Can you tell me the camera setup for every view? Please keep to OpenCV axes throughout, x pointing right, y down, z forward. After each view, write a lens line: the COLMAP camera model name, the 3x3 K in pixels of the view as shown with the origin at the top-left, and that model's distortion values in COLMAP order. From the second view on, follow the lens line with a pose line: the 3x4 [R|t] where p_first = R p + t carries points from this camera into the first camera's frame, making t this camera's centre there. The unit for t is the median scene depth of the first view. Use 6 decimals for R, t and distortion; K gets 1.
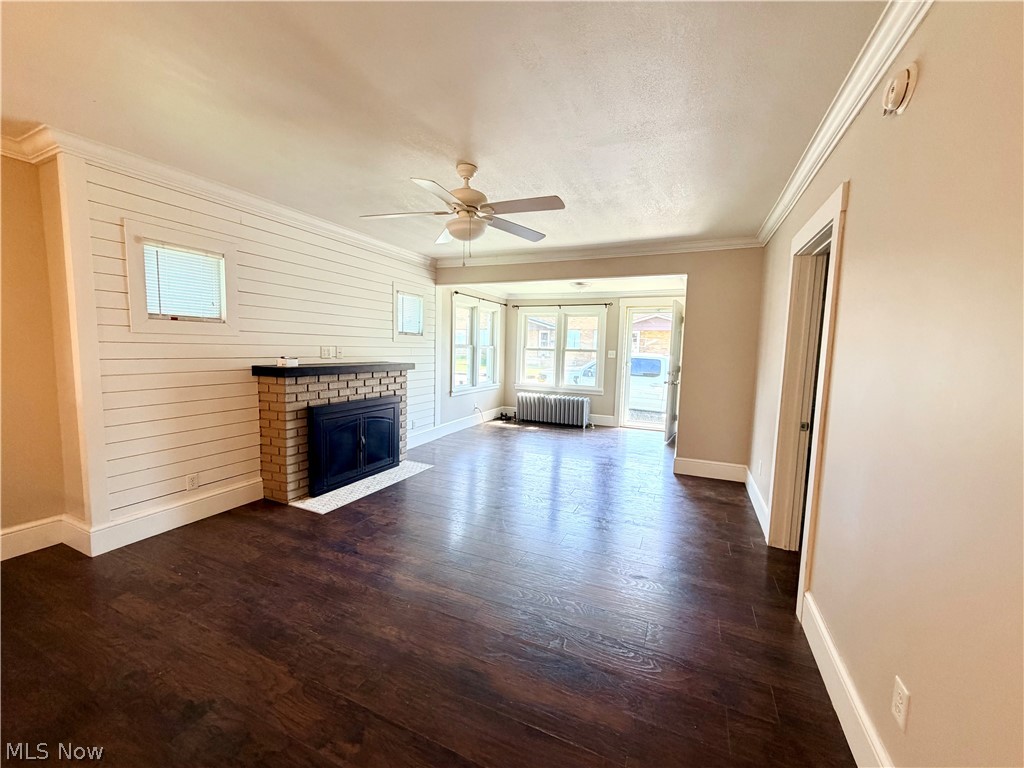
lens RADIAL K [[404.7, 0, 512.0], [0, 404.7, 384.0], [0, 0, 1]] dist [-0.000129, -0.000078]
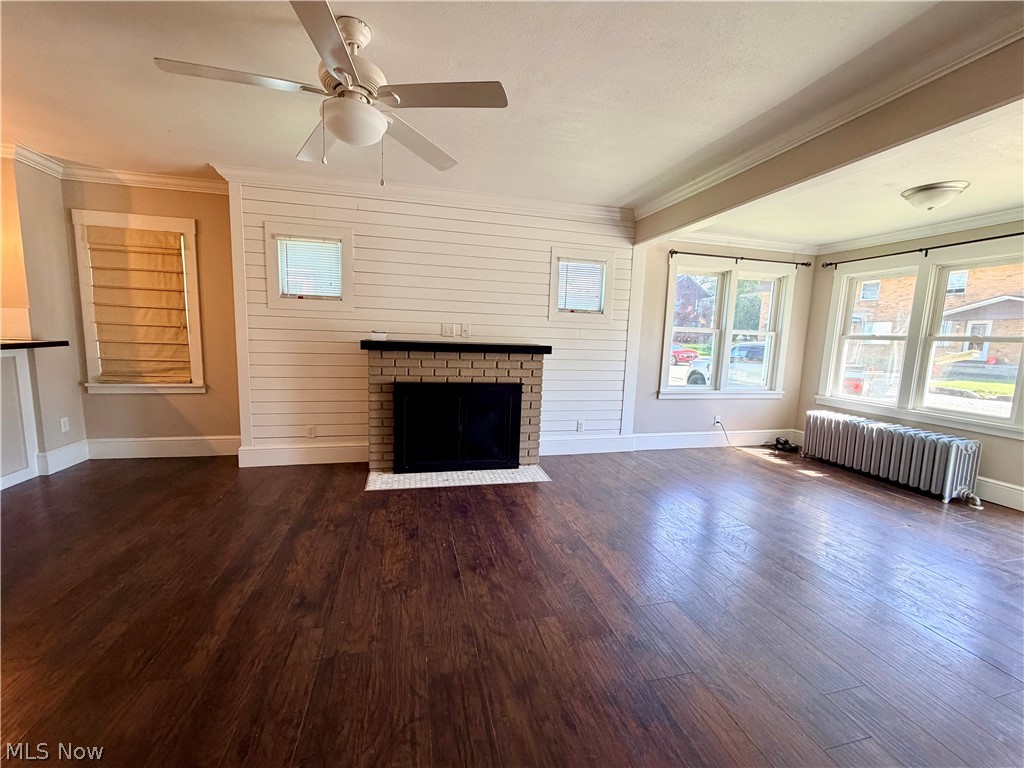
lens RADIAL K [[404.7, 0, 512.0], [0, 404.7, 384.0], [0, 0, 1]] dist [-0.000129, -0.000078]
pose [[0.610819, 0.089569, -0.786687, 0.335419], [-0.088237, 0.995092, 0.044786, -0.006420], [0.786838, 0.042059, 0.615725, 0.454418]]
